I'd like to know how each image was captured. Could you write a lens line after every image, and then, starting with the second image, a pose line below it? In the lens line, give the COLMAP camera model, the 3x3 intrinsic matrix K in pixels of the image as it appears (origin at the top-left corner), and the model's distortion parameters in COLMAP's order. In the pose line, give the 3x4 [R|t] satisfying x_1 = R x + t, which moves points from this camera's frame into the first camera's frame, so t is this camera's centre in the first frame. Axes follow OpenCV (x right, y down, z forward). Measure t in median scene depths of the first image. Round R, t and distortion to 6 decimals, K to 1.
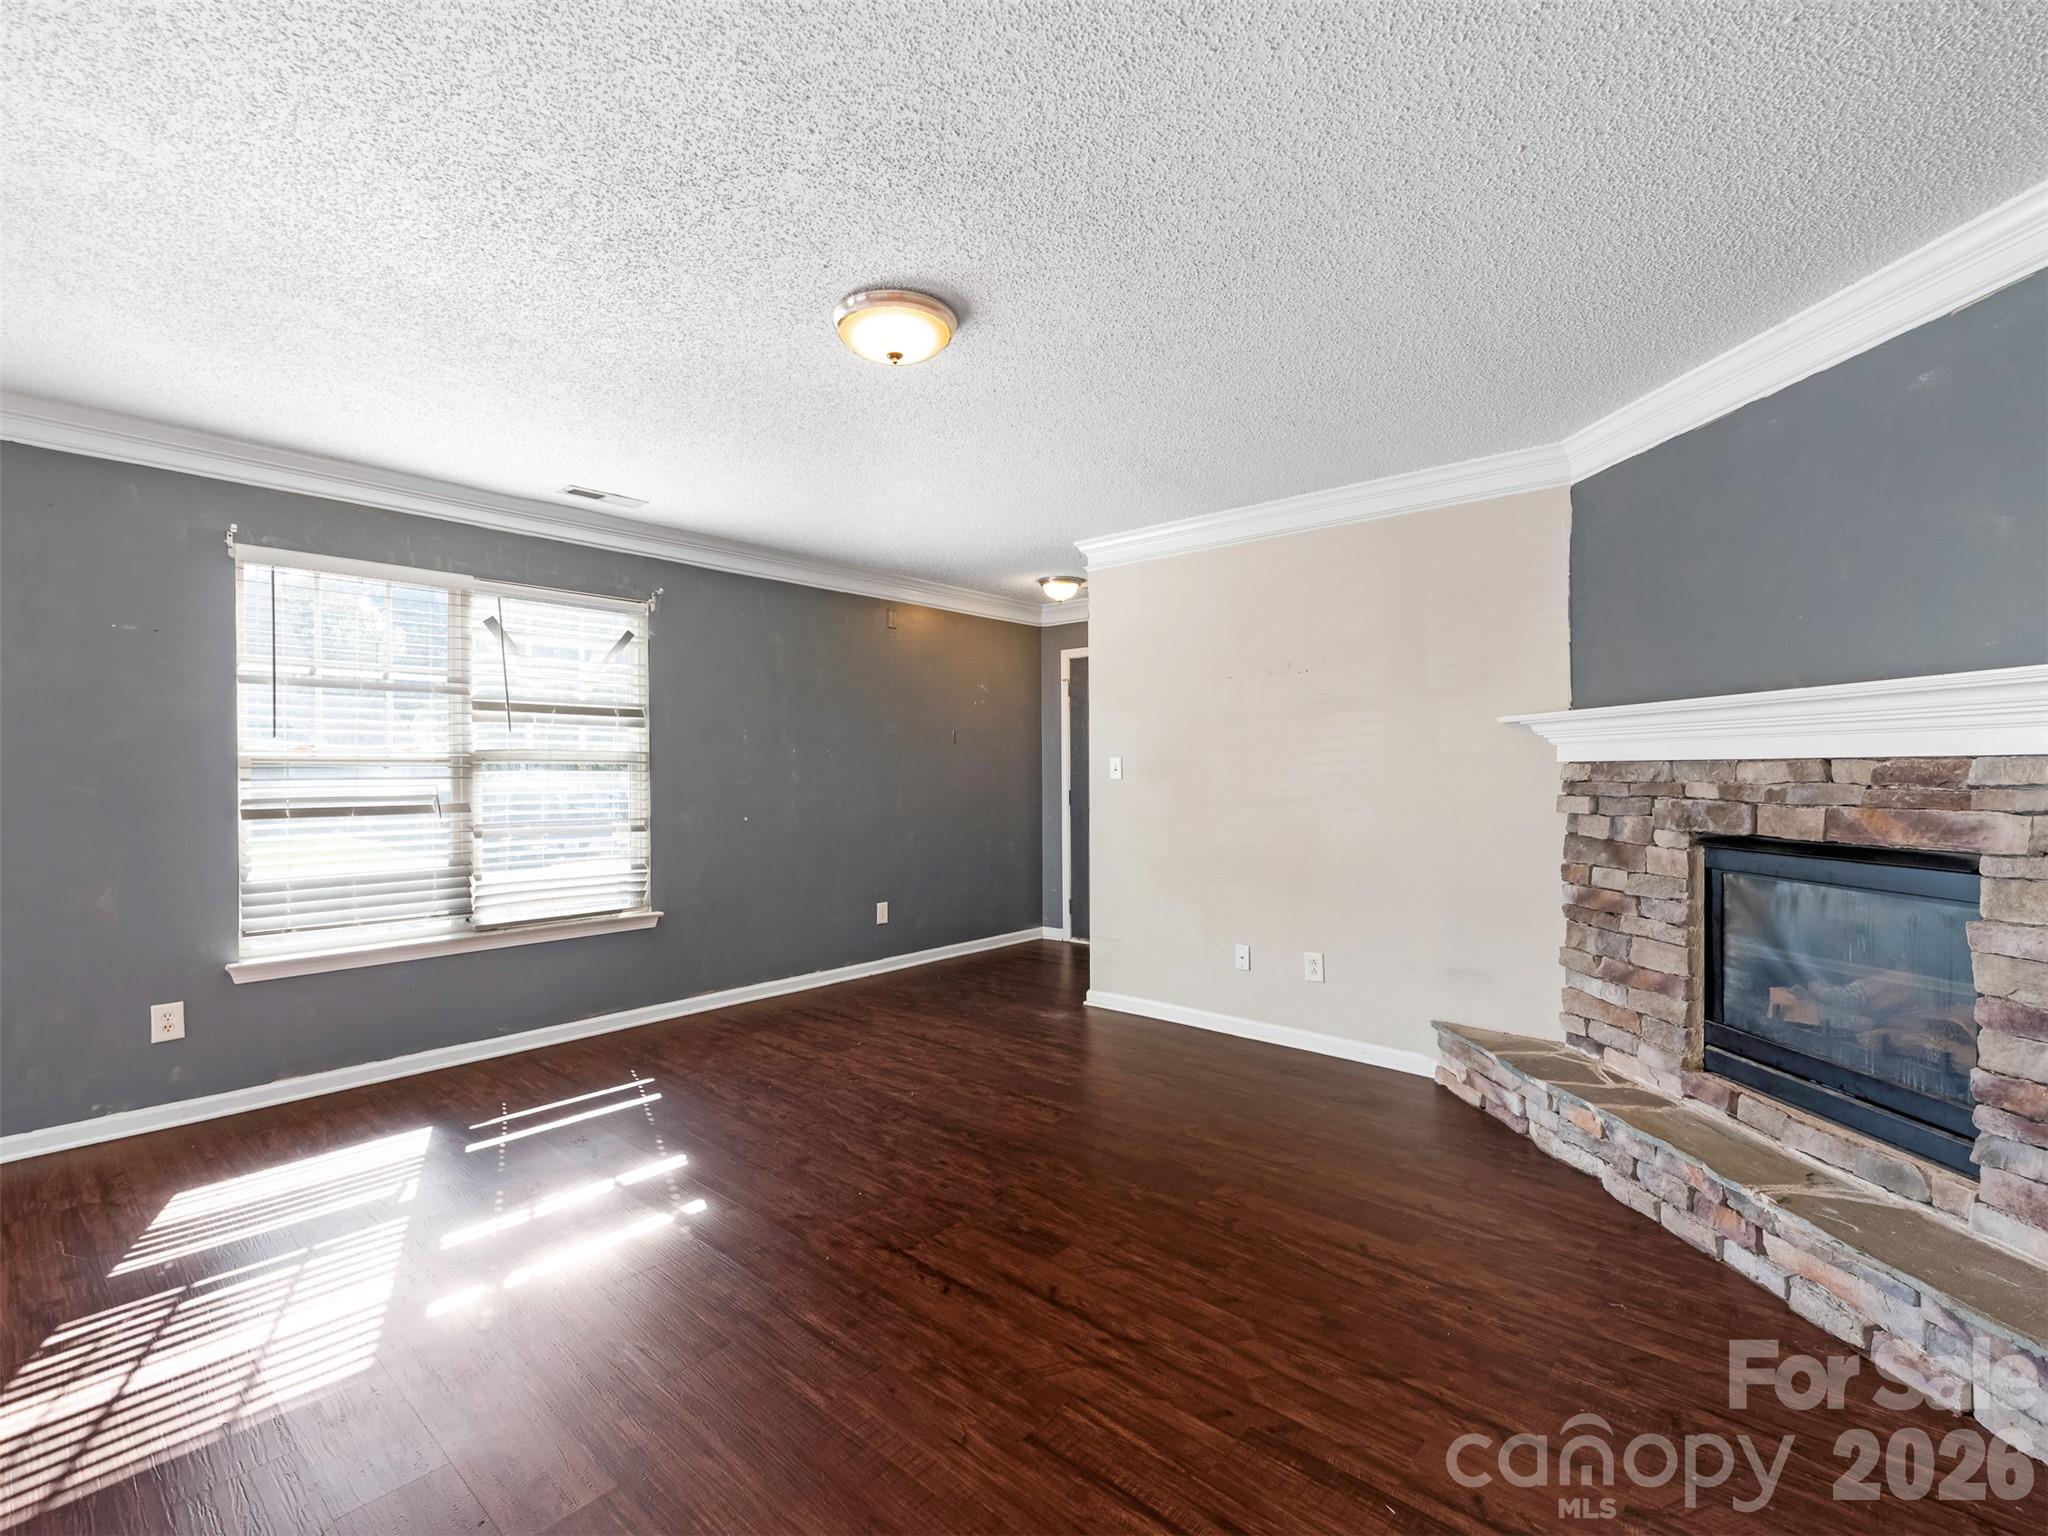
lens RADIAL K [[922.5, 0, 990.0], [0, 922.5, 778.2], [0, 0, 1]] dist [0.008079, -0.002982]
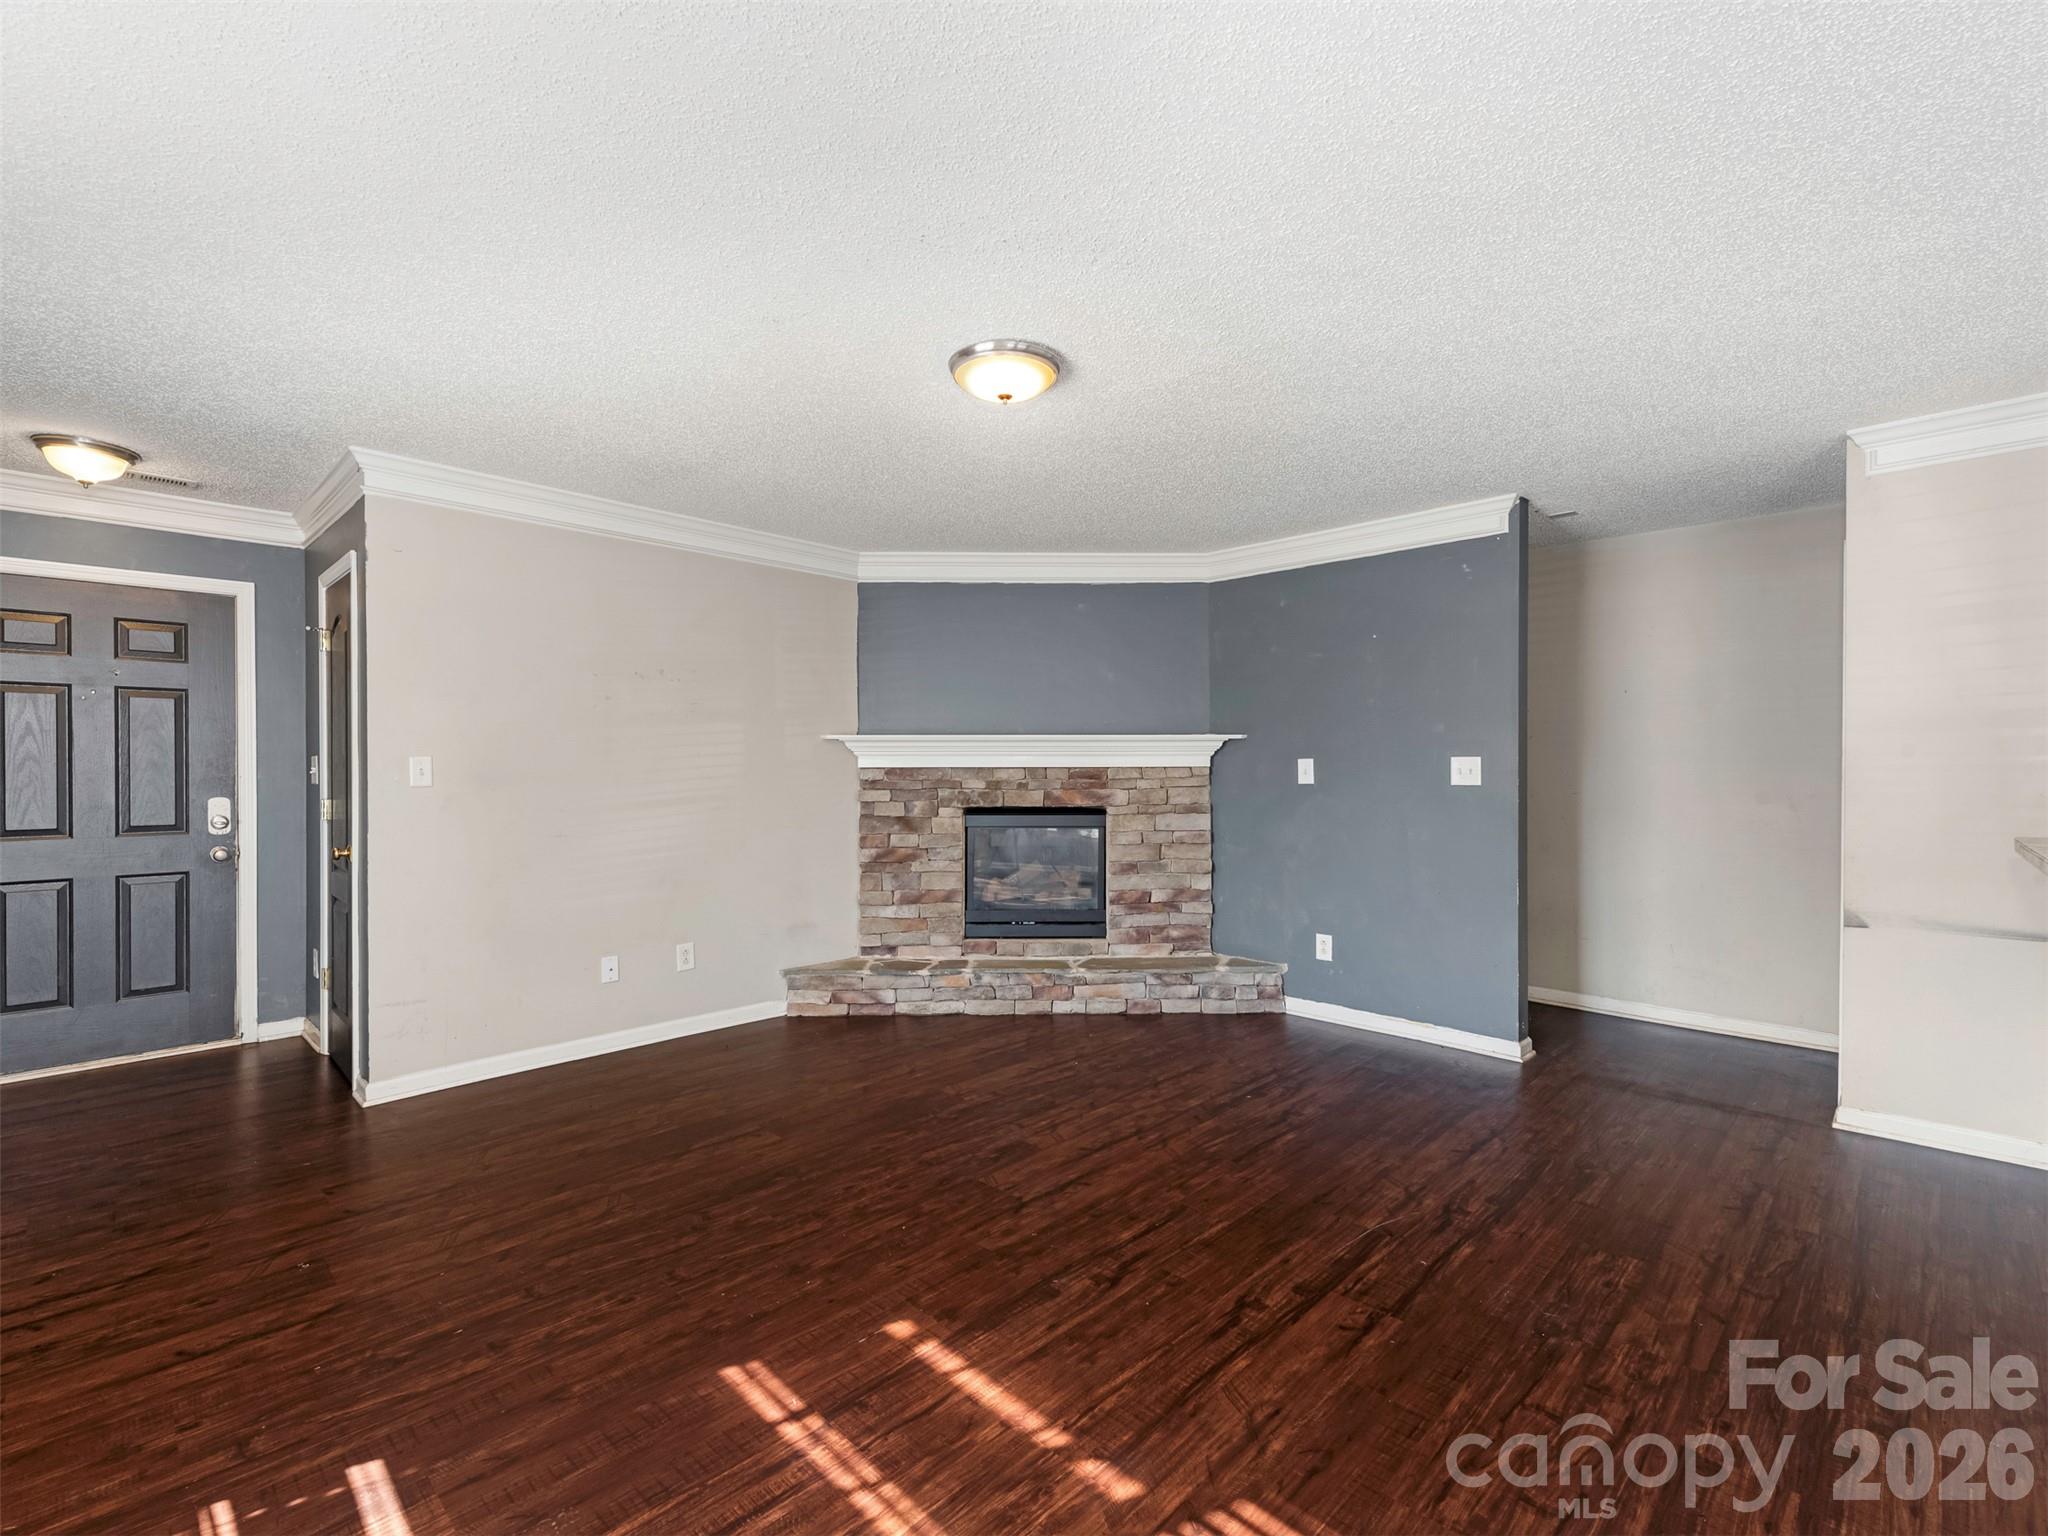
lens RADIAL K [[922.5, 0, 1048.0], [0, 922.5, 769.3], [0, 0, 1]] dist [0.008079, -0.002982]
pose [[0.023093, -0.000477, 0.999733, -1.004021], [0.009607, 0.999954, 0.000255, -0.014111], [-0.999687, 0.009598, 0.023096, 0.772406]]
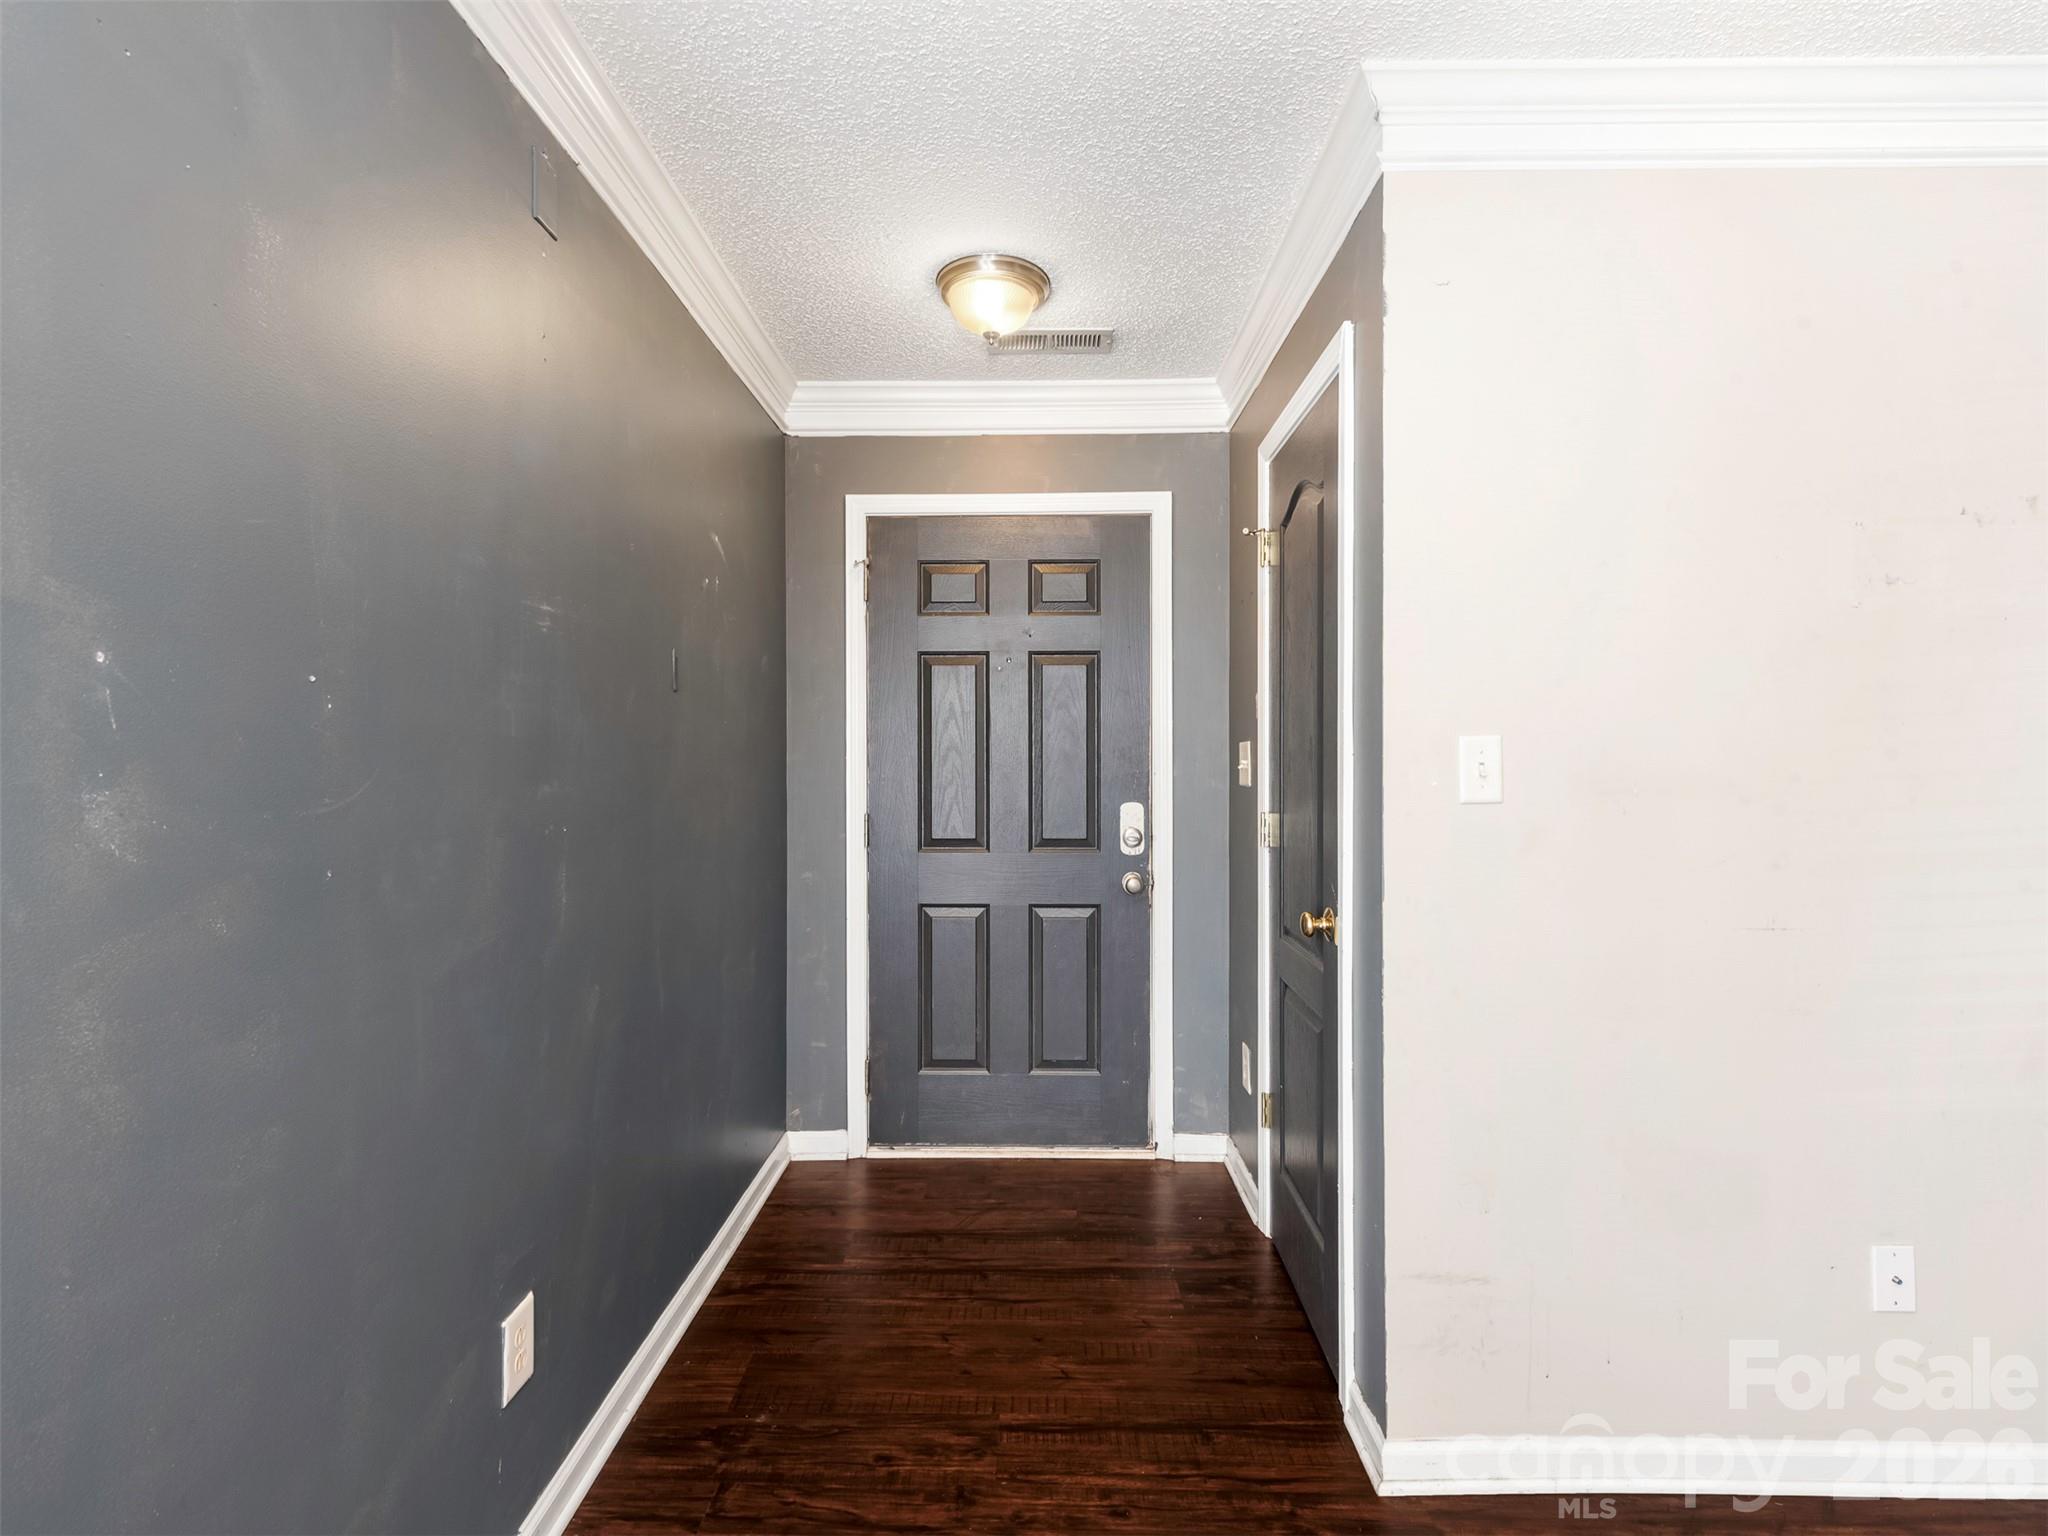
lens RADIAL K [[938.7, 0, 1019.6], [0, 938.7, 769.6], [0, 0, 1]] dist [-0.000079, -0.000528]
pose [[0.752499, -0.003845, 0.658582, -0.356256], [0.004383, 0.999990, 0.000829, -0.020217], [-0.658578, 0.002263, 0.752509, 1.408693]]
